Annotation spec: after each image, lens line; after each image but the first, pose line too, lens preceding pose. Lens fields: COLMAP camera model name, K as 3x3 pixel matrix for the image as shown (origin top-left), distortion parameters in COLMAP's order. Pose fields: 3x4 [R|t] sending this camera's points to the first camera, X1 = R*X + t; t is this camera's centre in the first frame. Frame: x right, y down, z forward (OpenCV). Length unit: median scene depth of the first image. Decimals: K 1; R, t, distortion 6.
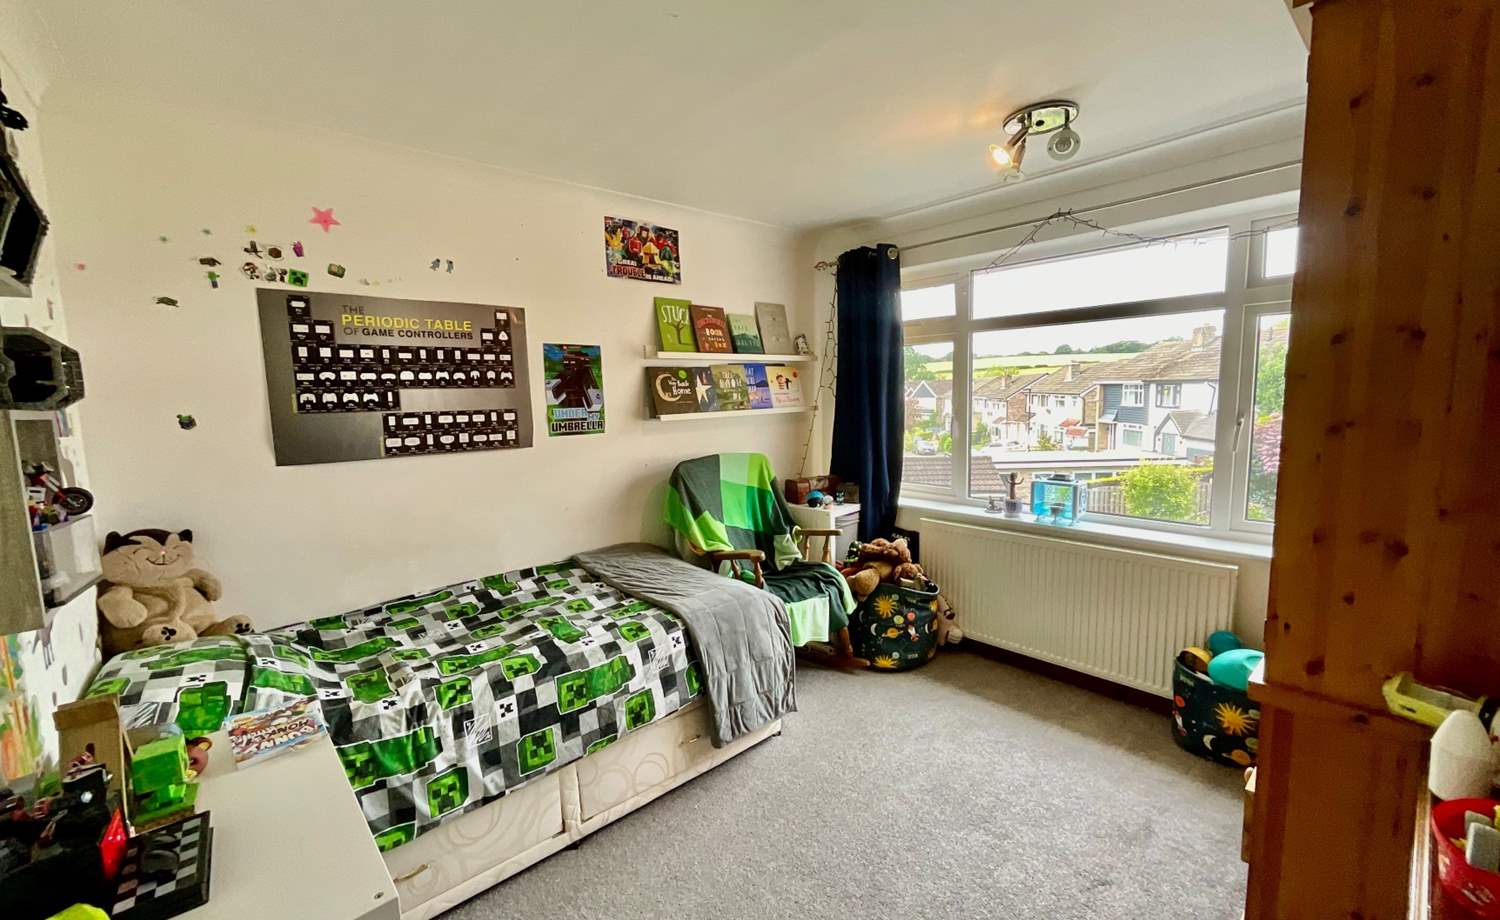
lens RADIAL K [[614.2, 0, 755.1], [0, 614.2, 464.1], [0, 0, 1]] dist [-0.000655, -0.001454]
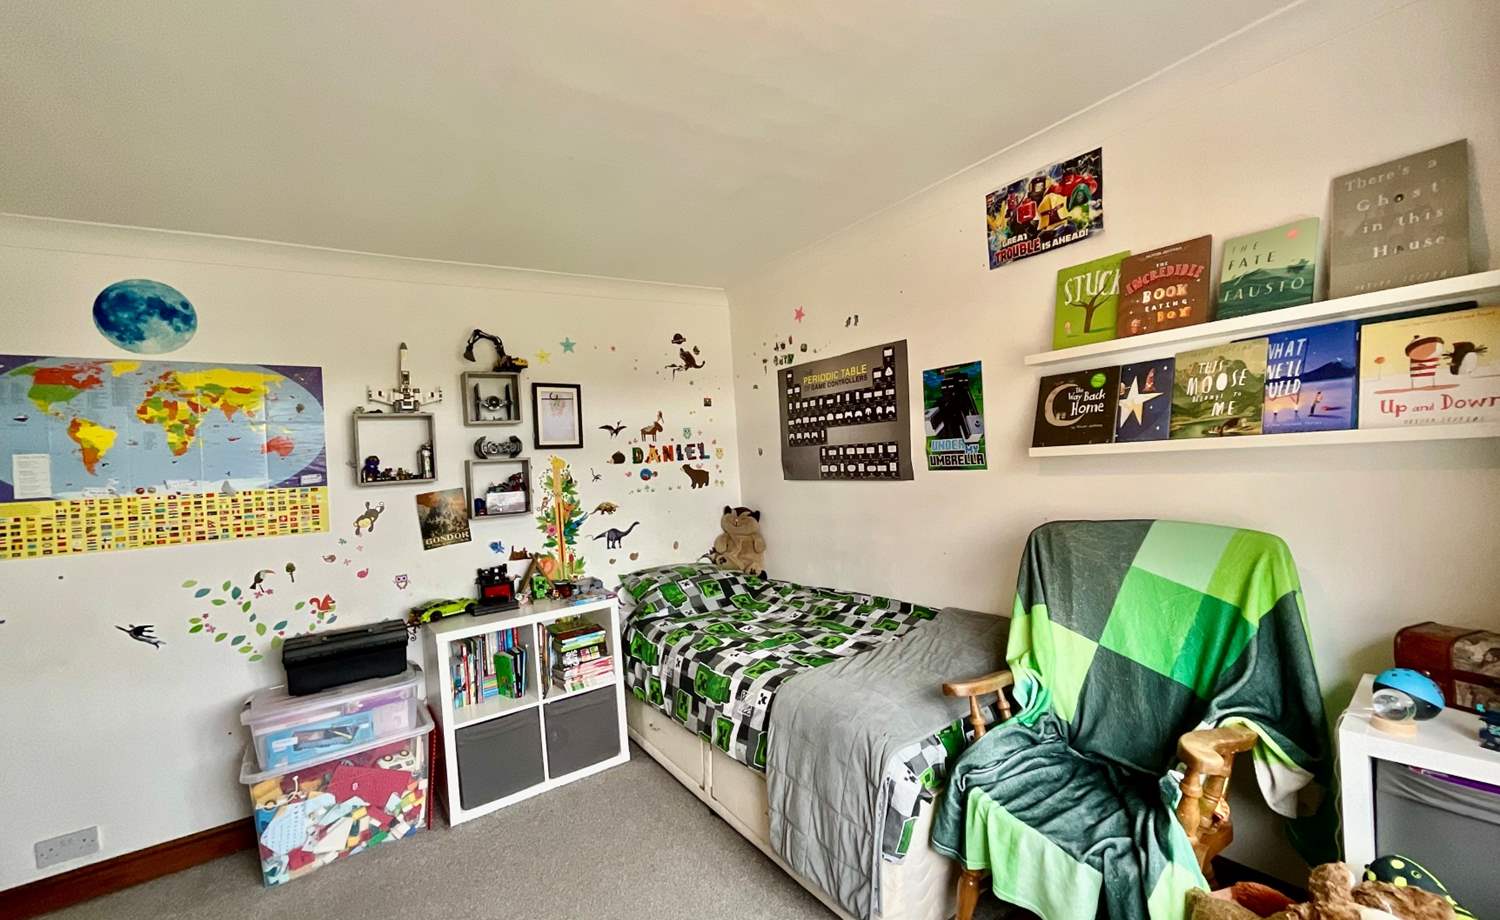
lens RADIAL K [[614.2, 0, 755.6], [0, 614.2, 463.8], [0, 0, 1]] dist [-0.000655, -0.001454]
pose [[-0.122360, 0.048068, -0.991321, 0.657391], [-0.047822, 0.997381, 0.054265, -0.098916], [0.991333, 0.054047, -0.119741, 0.913336]]
